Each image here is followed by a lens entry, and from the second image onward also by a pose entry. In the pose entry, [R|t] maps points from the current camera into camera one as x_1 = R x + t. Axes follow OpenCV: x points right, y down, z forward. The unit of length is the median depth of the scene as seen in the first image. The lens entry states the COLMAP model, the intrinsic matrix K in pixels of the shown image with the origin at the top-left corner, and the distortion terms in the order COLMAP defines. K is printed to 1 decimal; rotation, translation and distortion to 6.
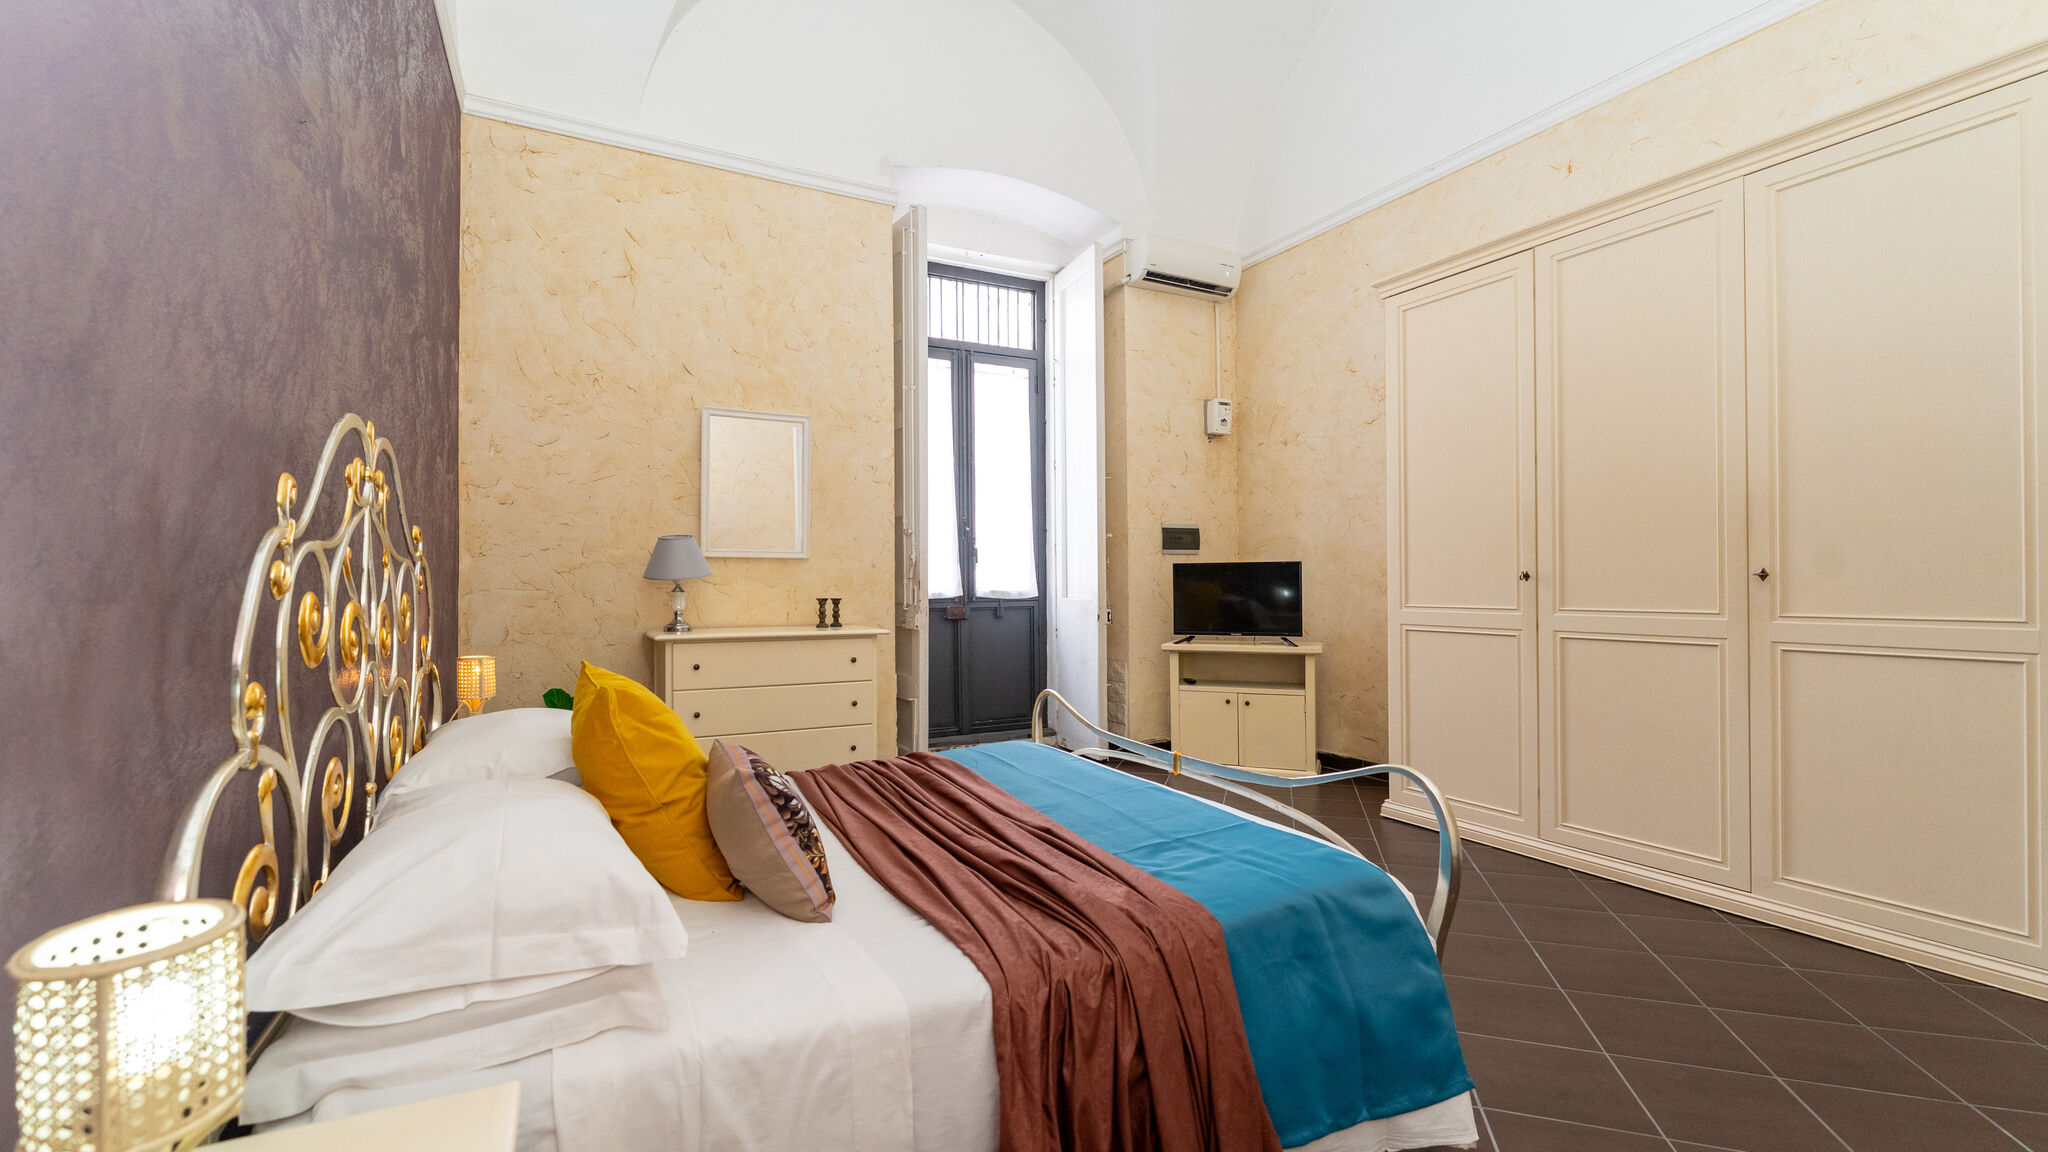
lens RADIAL K [[849.2, 0, 1002.8], [0, 849.2, 582.0], [0, 0, 1]] dist [-0.005192, 0.000293]
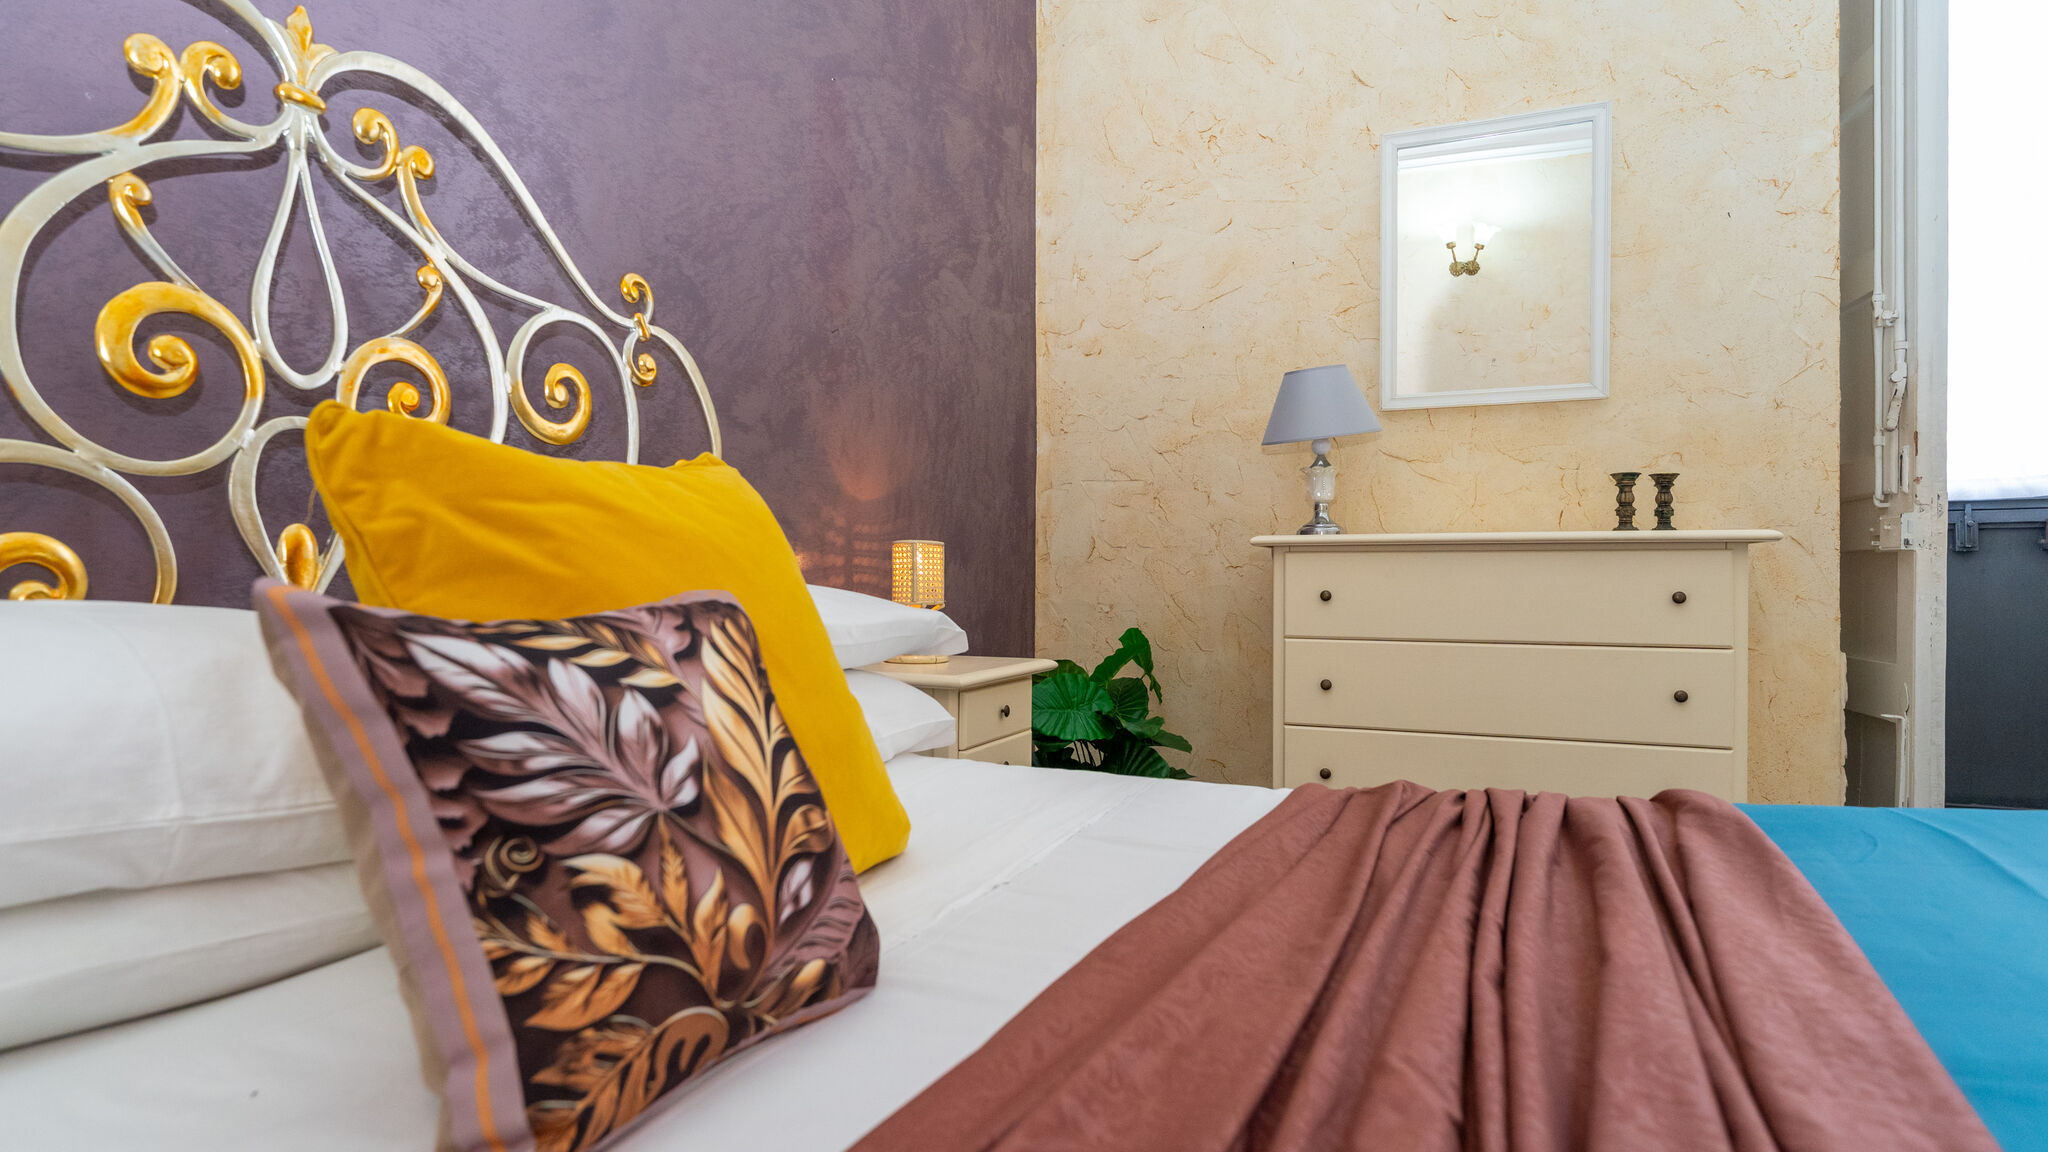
lens RADIAL K [[1102.1, 0, 980.6], [0, 1102.1, 595.9], [0, 0, 1]] dist [-0.011045, -0.000685]
pose [[0.609848, 0.009587, -0.792461, 0.053037], [0.000843, 0.999918, 0.012745, 0.080503], [0.792518, -0.008440, 0.609790, 0.351199]]
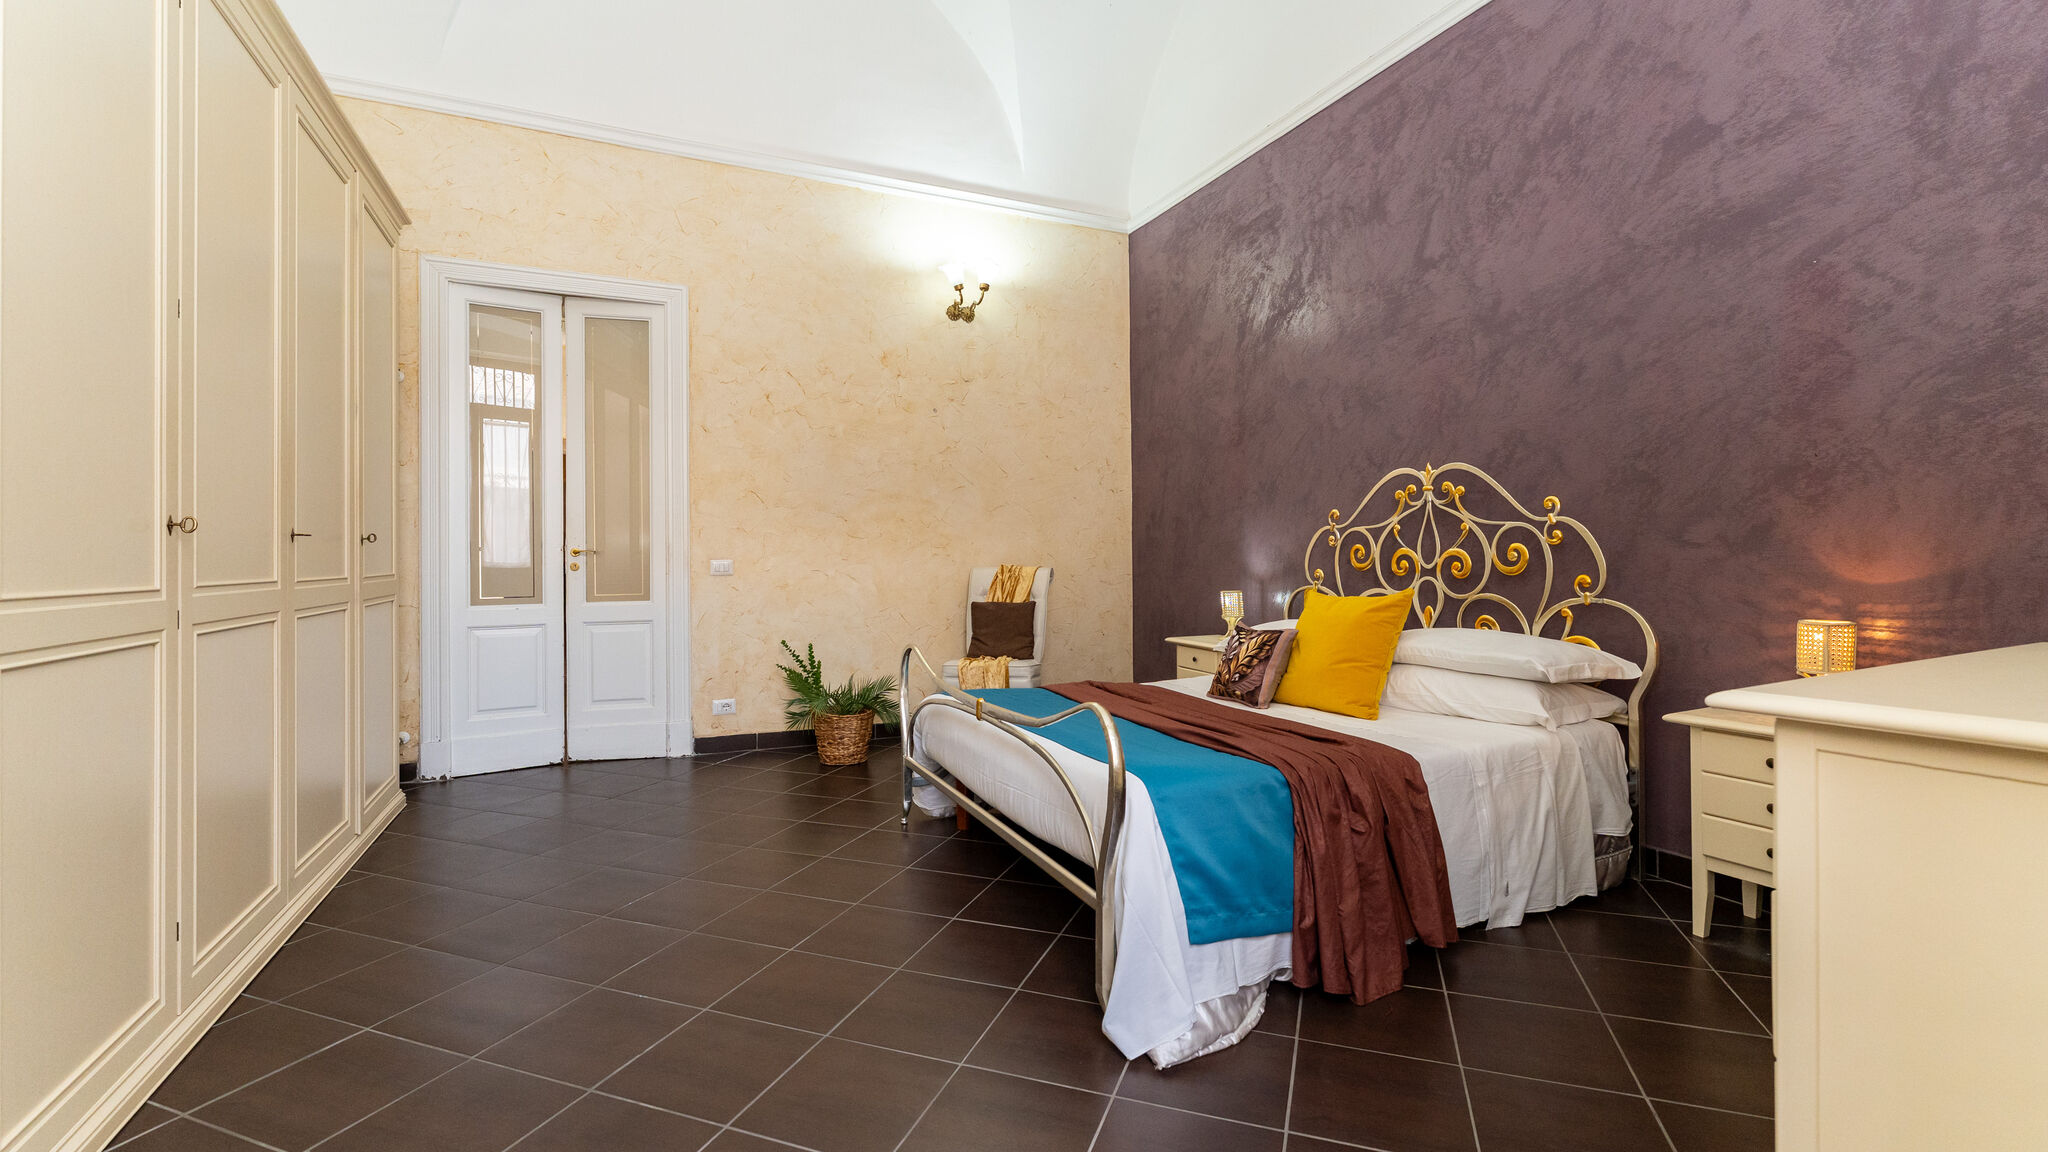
lens RADIAL K [[849.2, 0, 1030.3], [0, 849.2, 559.3], [0, 0, 1]] dist [-0.005192, 0.000293]
pose [[-0.998521, 0.009124, 0.053589, 0.051351], [0.009135, 0.999958, -0.000043, 0.016007], [-0.053587, 0.000447, -0.998563, 1.231814]]
